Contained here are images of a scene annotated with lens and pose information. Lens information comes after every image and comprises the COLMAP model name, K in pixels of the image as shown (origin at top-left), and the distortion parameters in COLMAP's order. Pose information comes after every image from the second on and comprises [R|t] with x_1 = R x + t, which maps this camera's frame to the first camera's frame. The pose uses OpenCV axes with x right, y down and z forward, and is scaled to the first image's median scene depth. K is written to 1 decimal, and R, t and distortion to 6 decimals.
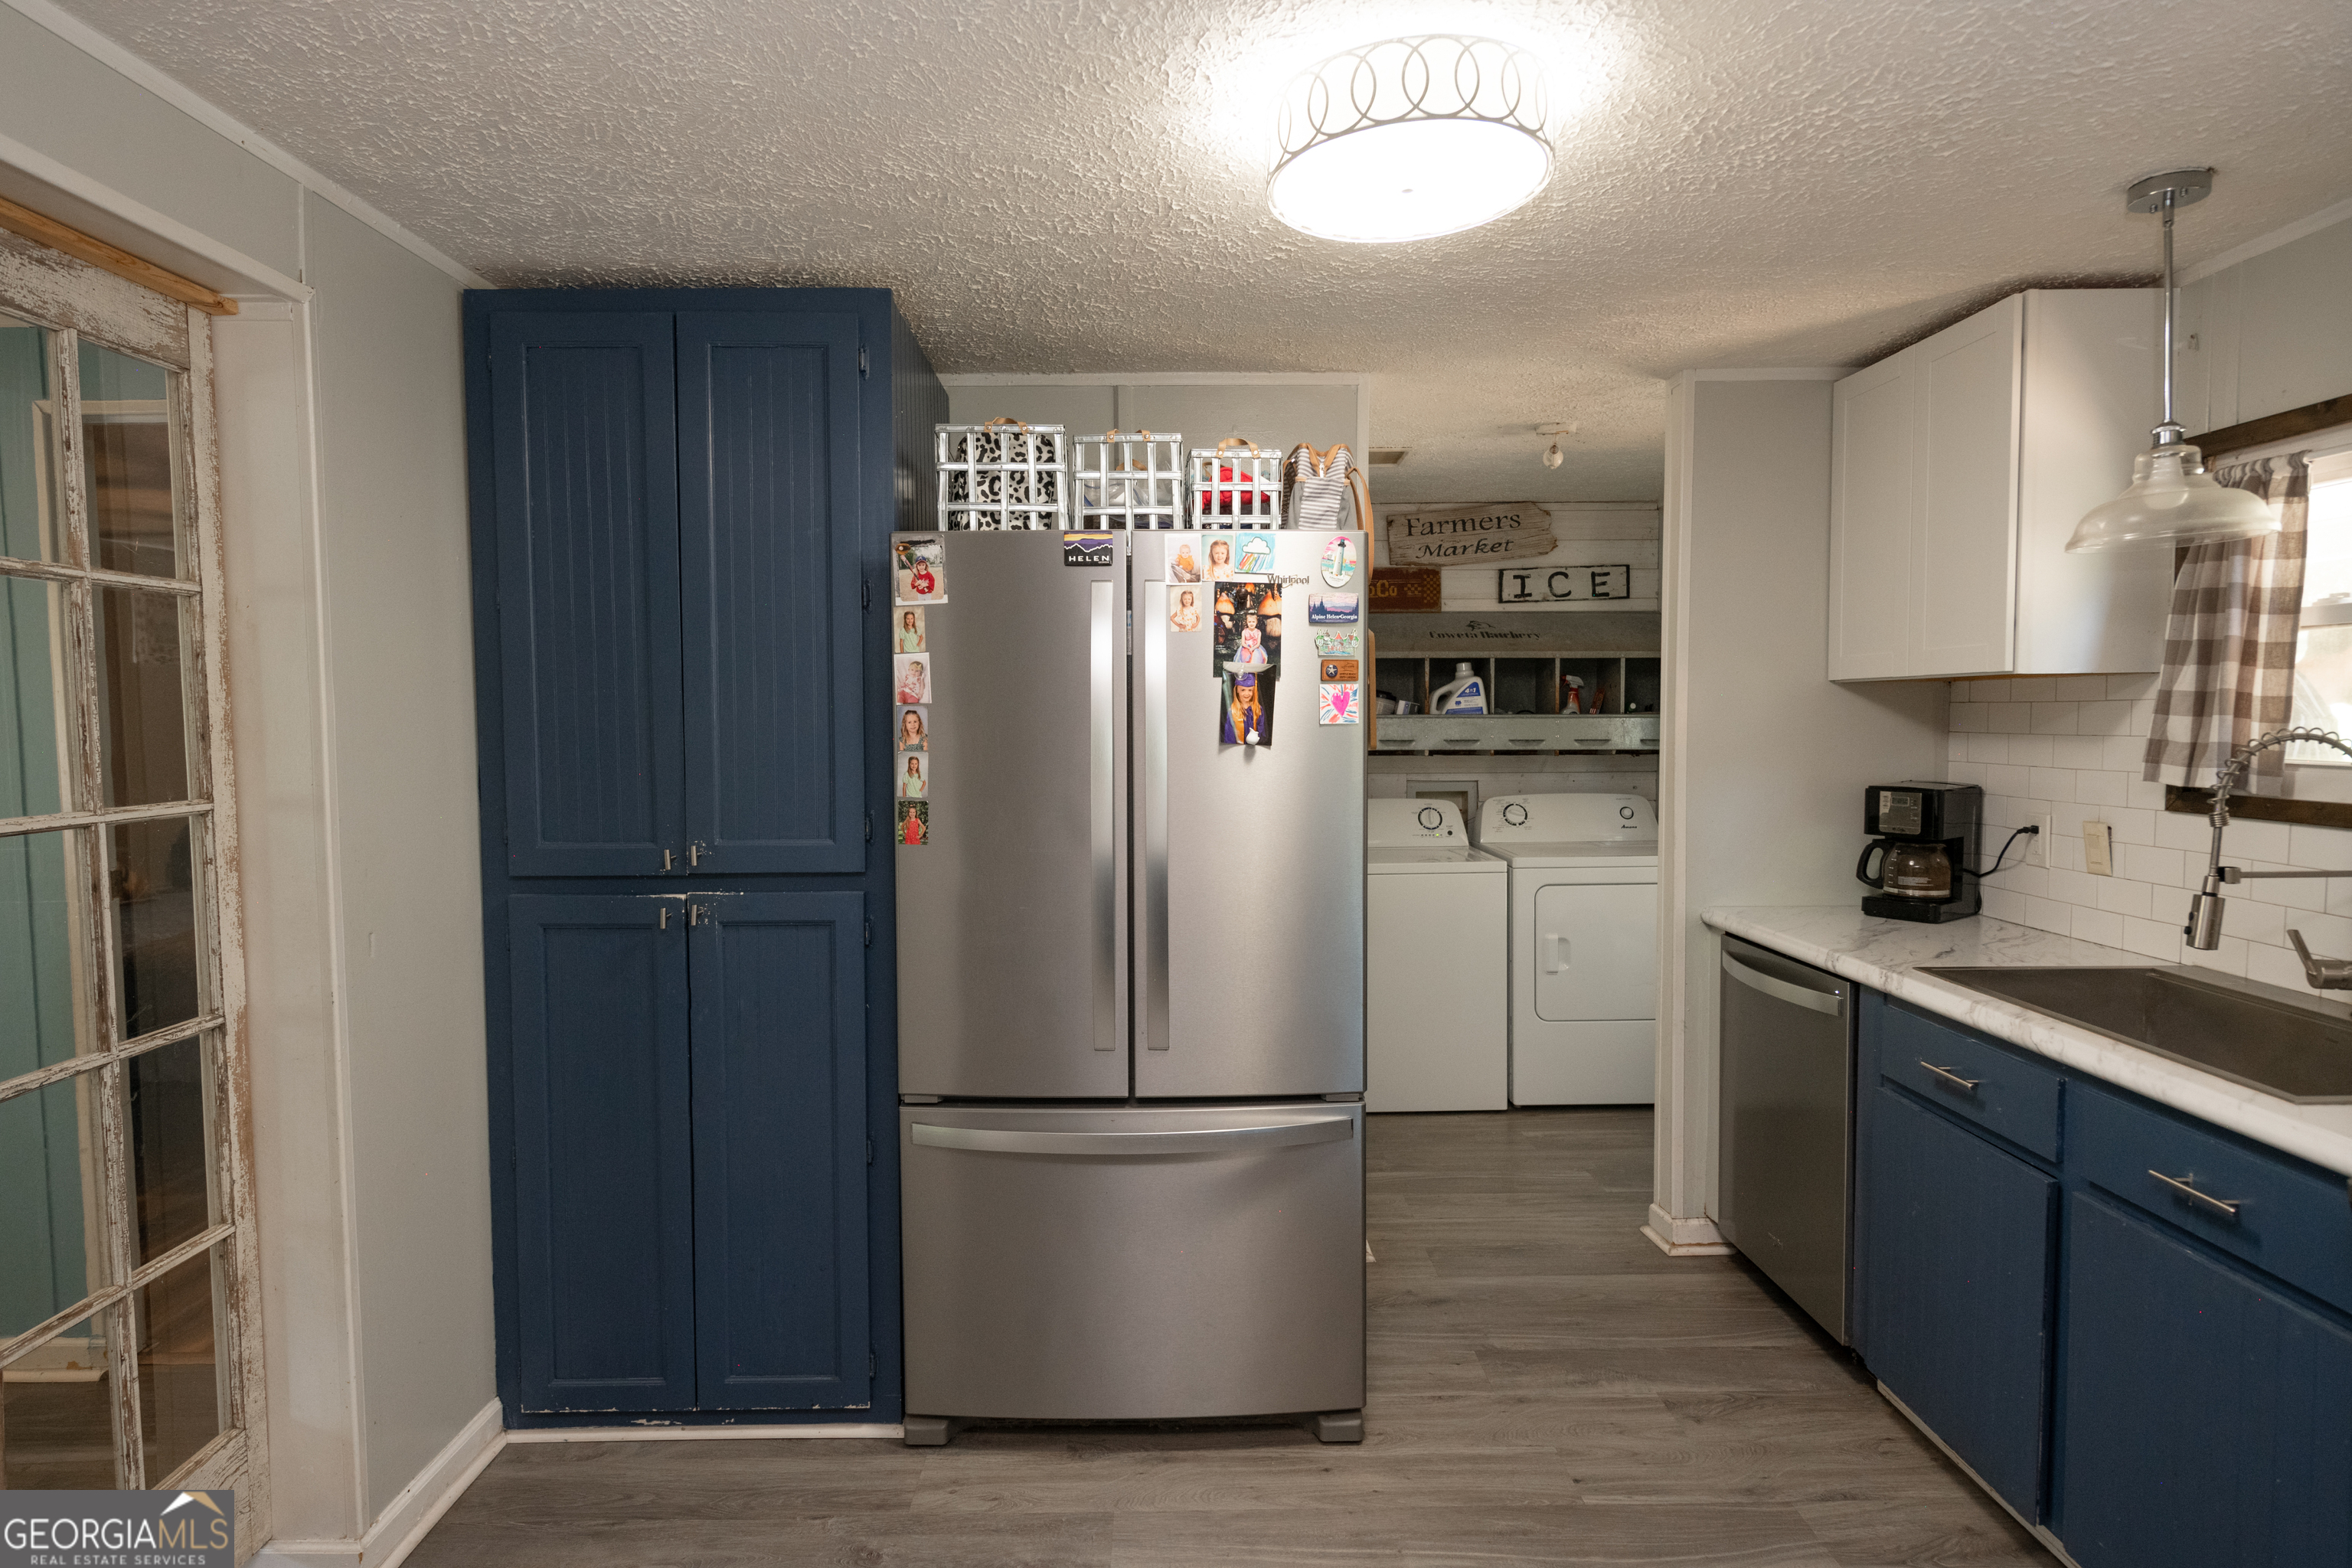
lens RADIAL K [[1281.2, 0, 1152.5], [0, 1281.2, 790.2], [0, 0, 1]] dist [0.007166, -0.005903]
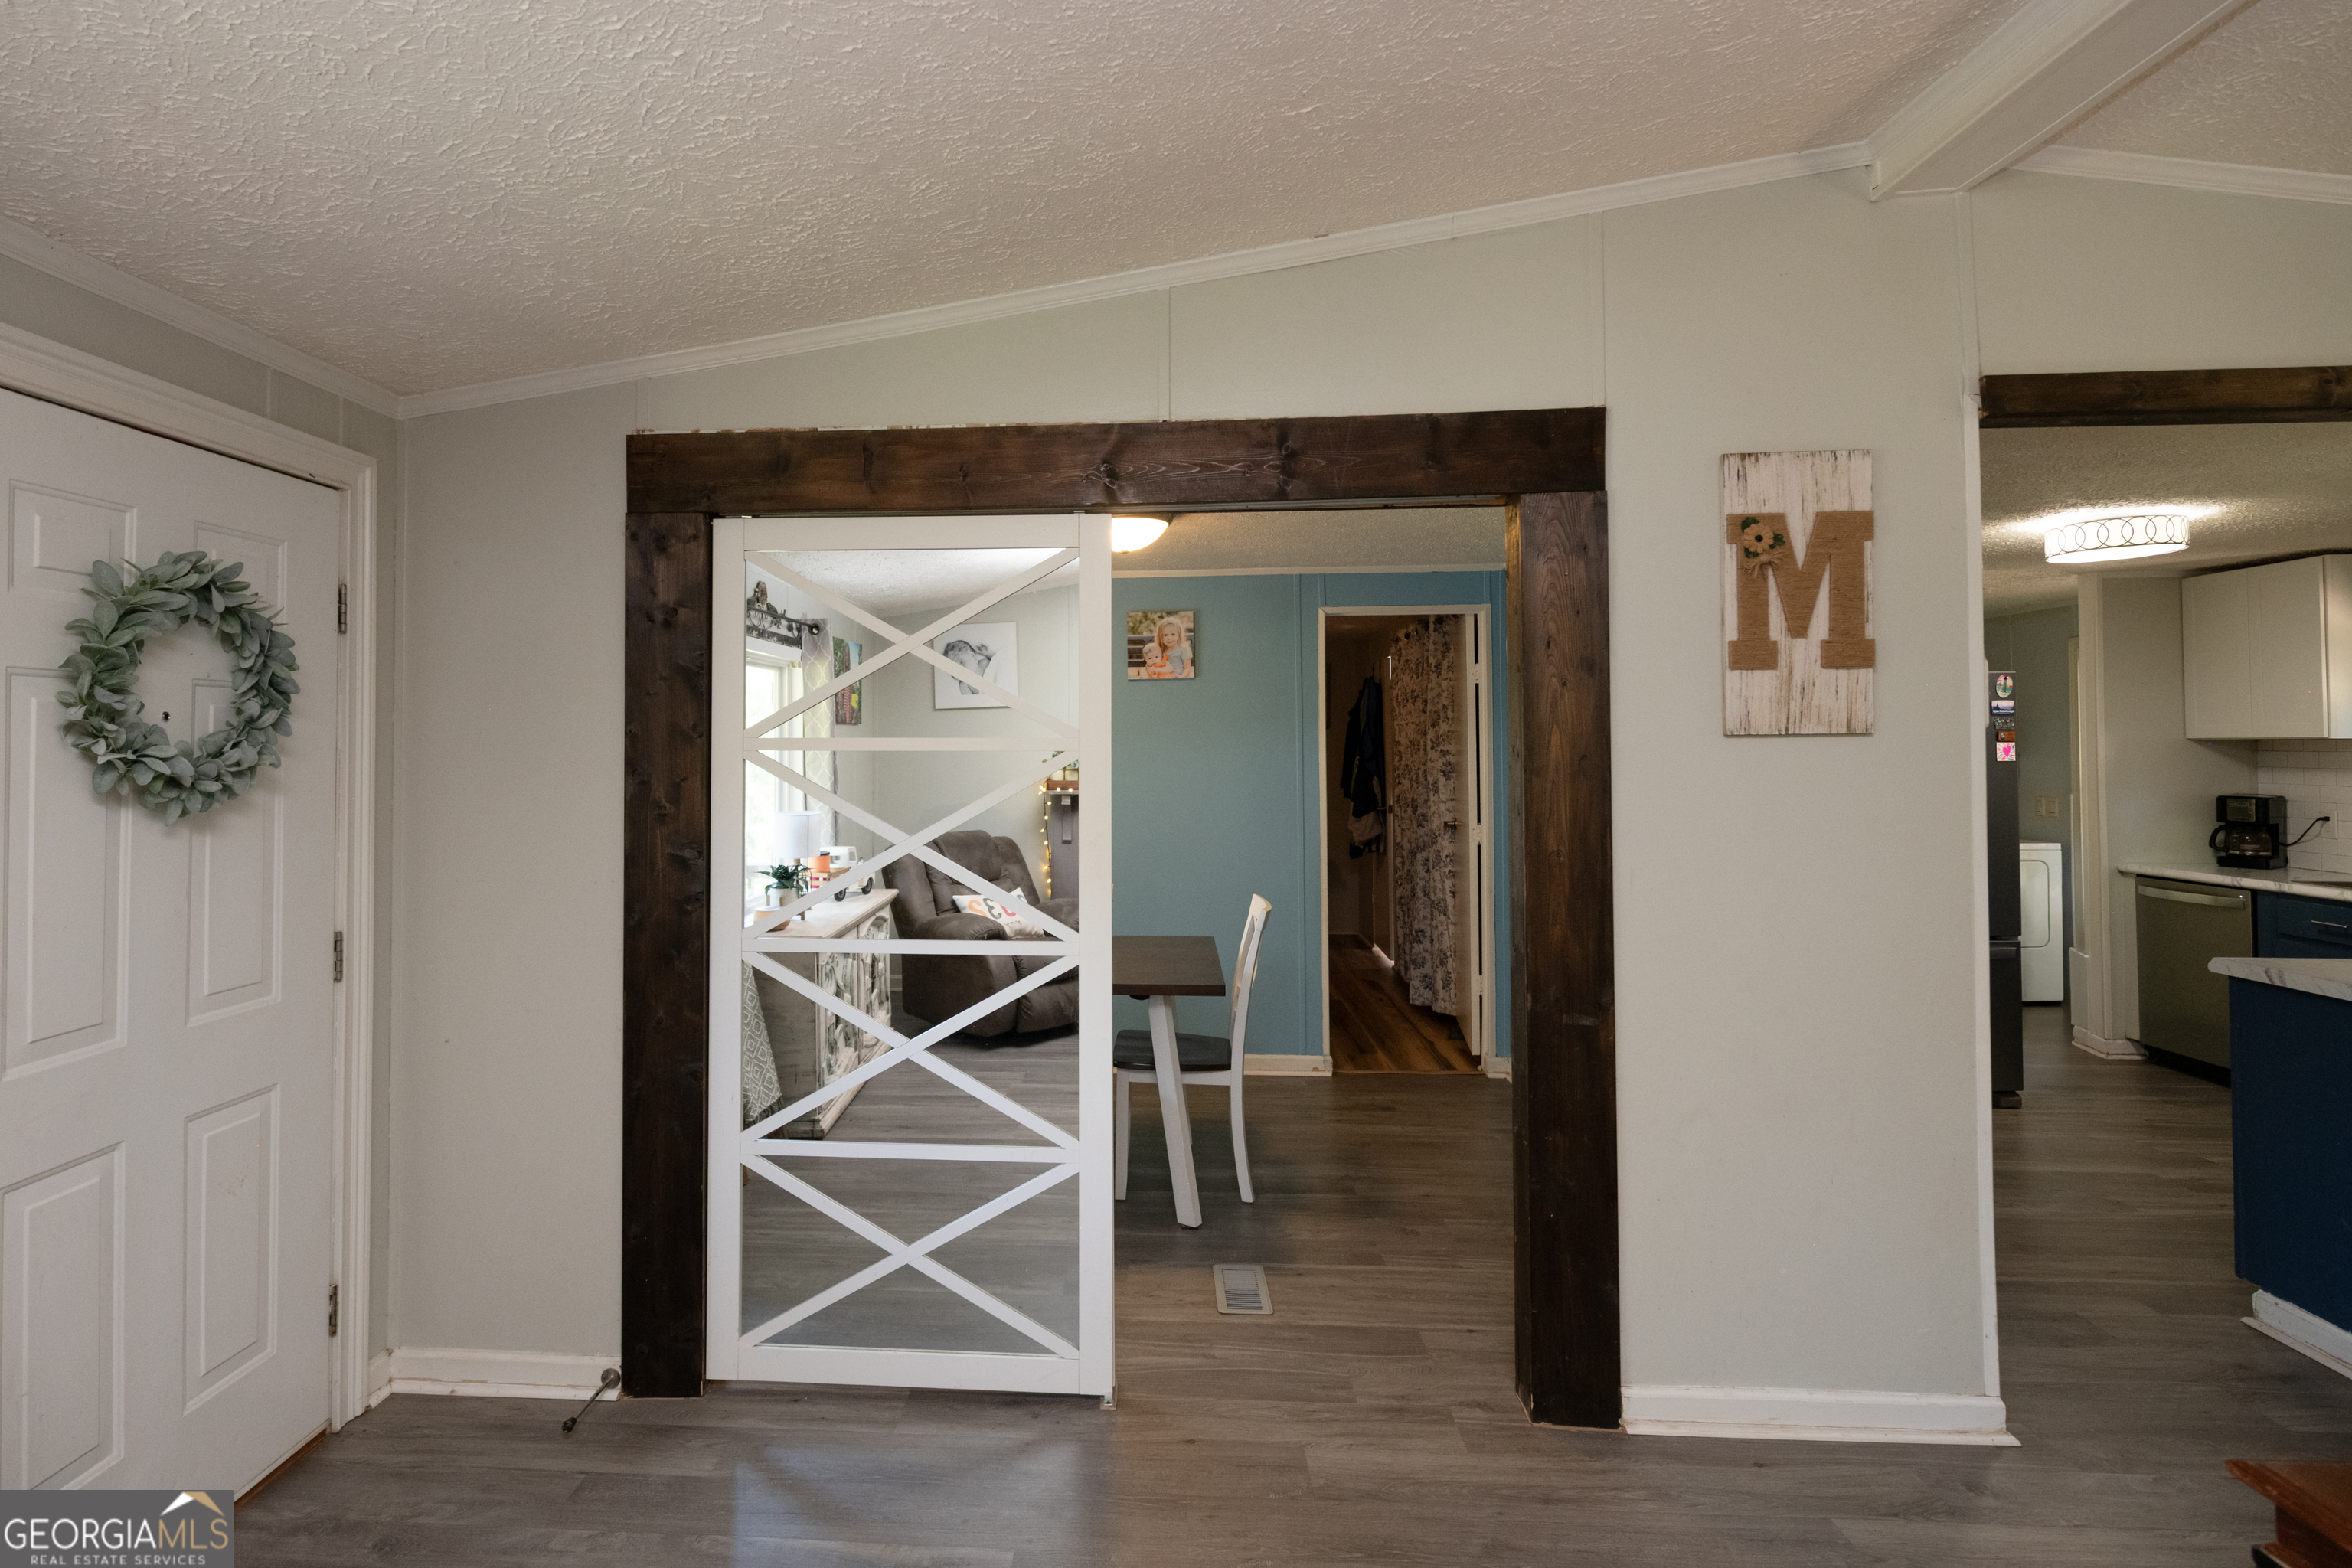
lens RADIAL K [[1195.0, 0, 1065.4], [0, 1195.0, 724.9], [0, 0, 1]] dist [0.001541, -0.004037]
pose [[0.996119, 0.004288, -0.087907, -1.206211], [-0.010976, 0.997068, -0.075735, 0.055087], [0.087324, 0.076406, 0.993245, -1.094538]]
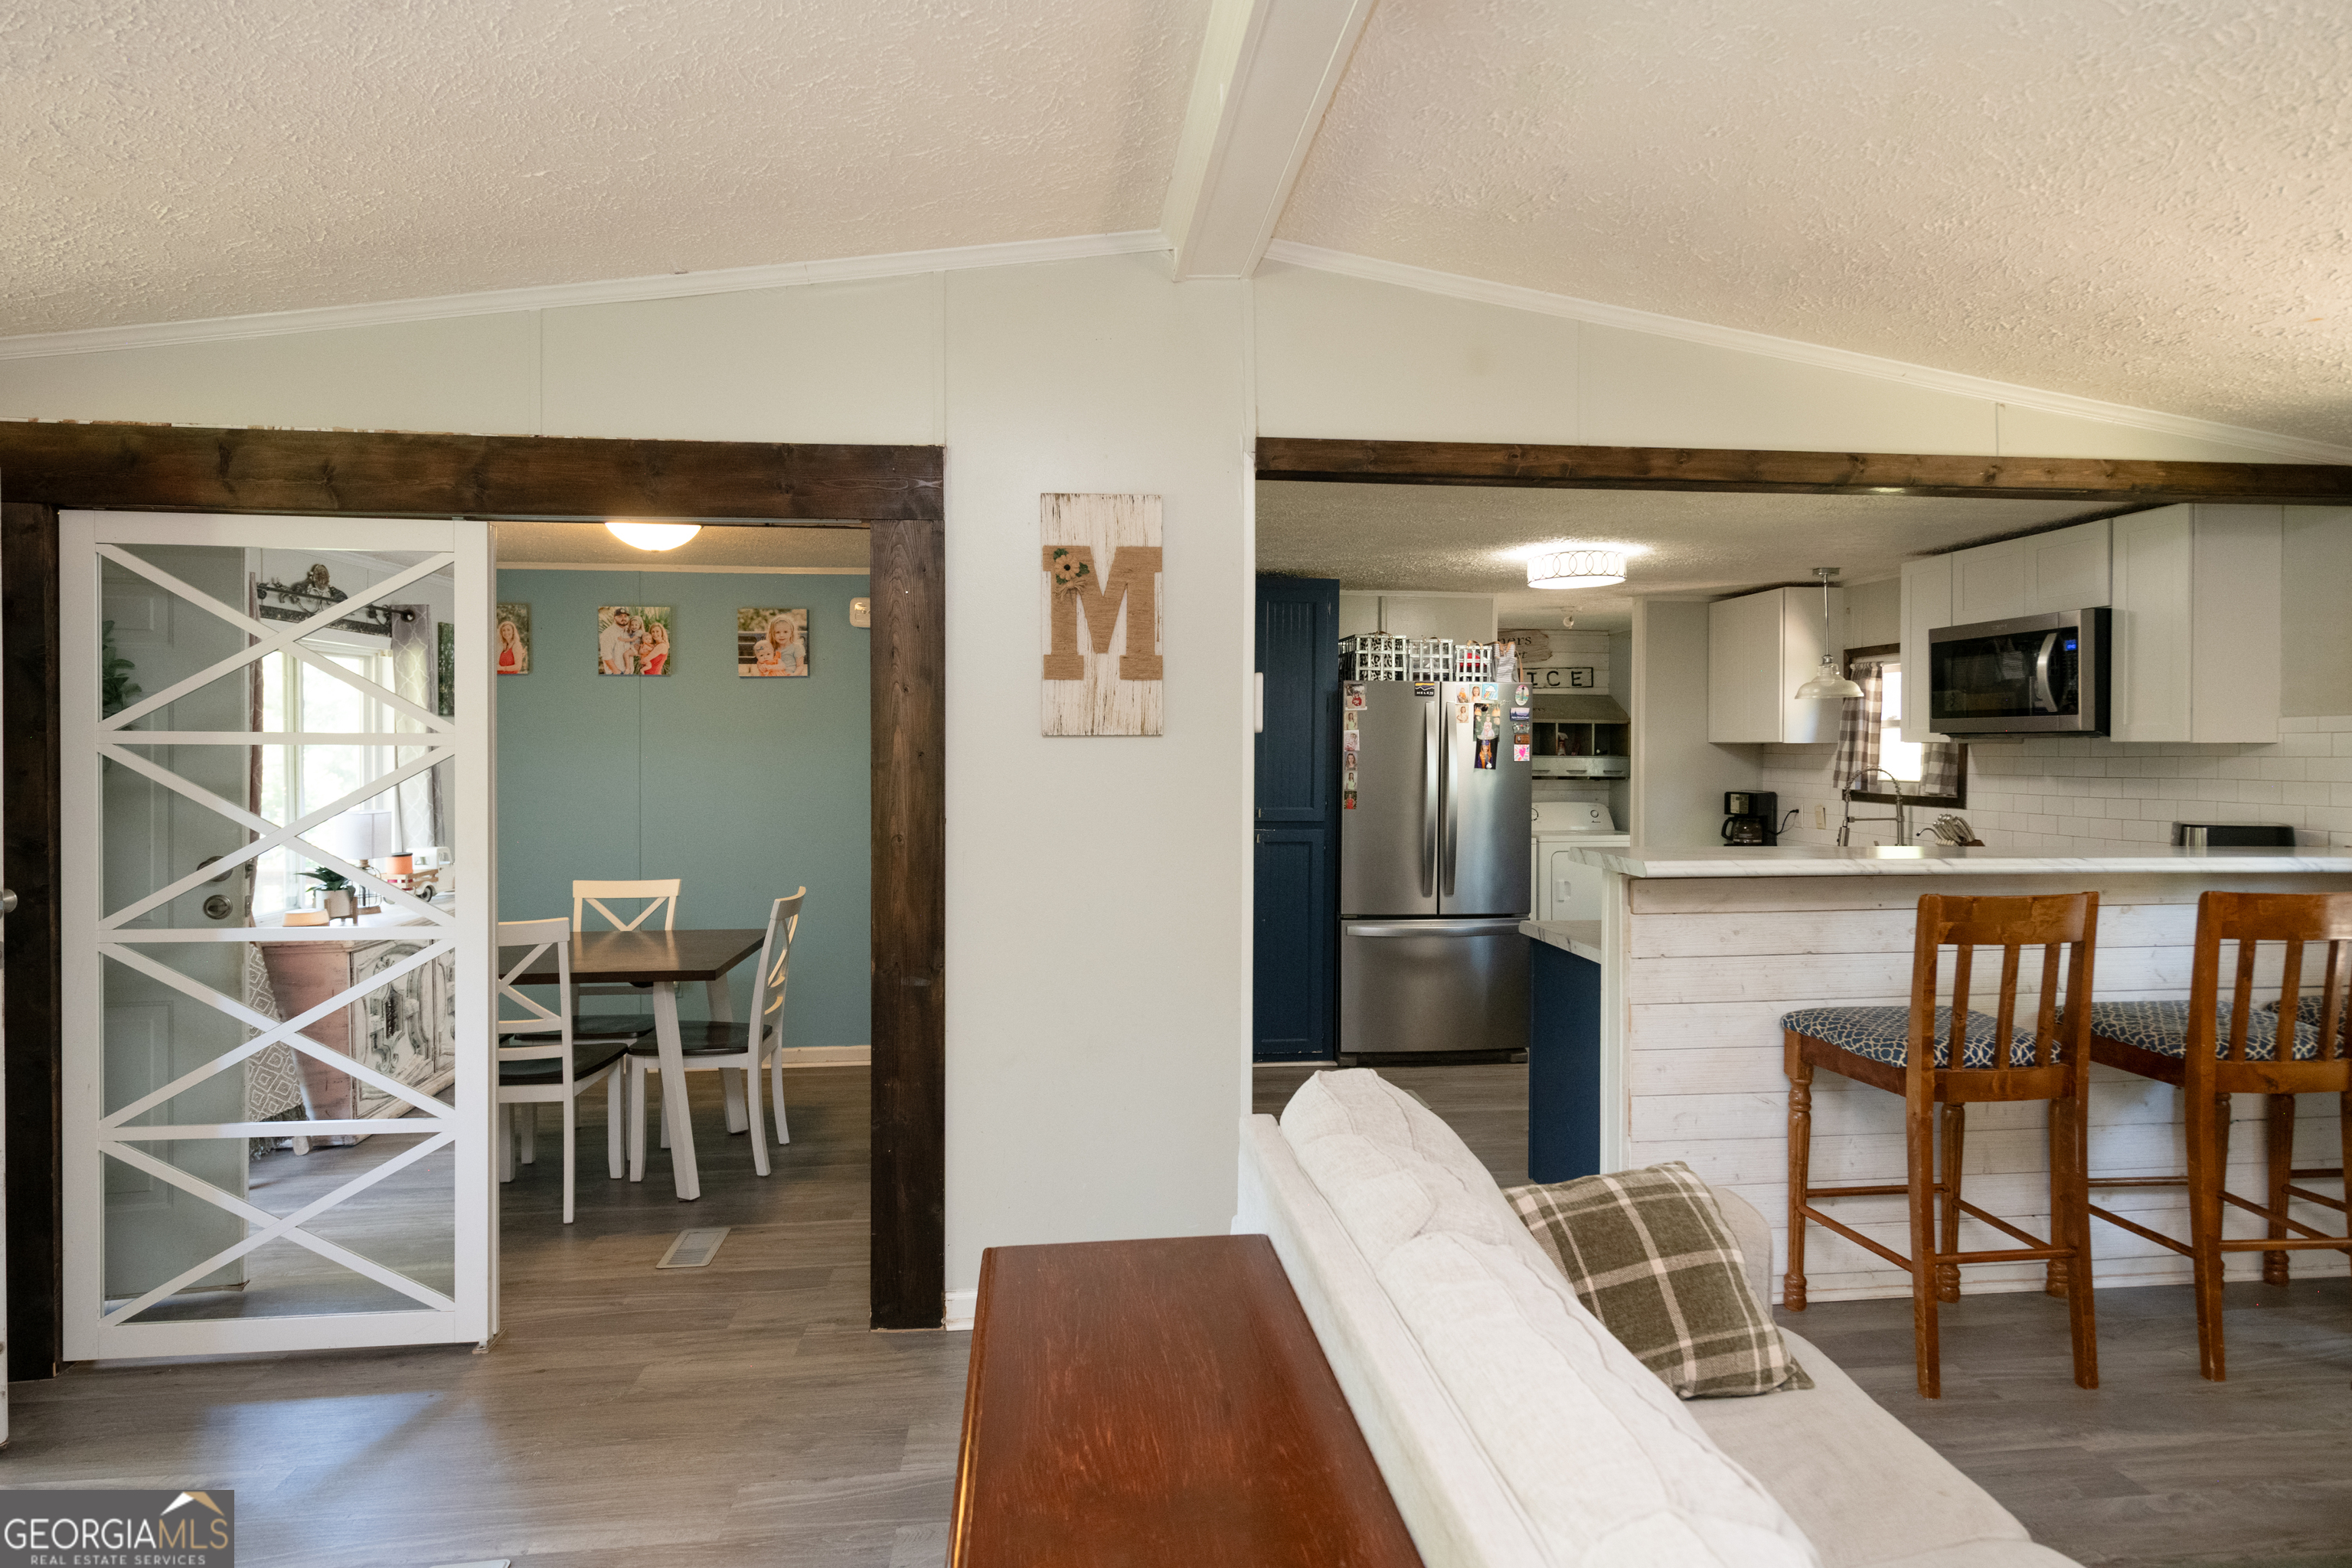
lens RADIAL K [[1281.2, 0, 1195.9], [0, 1281.2, 770.2], [0, 0, 1]] dist [0.007166, -0.005903]
pose [[0.993553, 0.009431, 0.112976, -0.723829], [-0.004873, 0.999165, -0.040561, 0.066017], [-0.113264, 0.039749, 0.992770, -1.316292]]
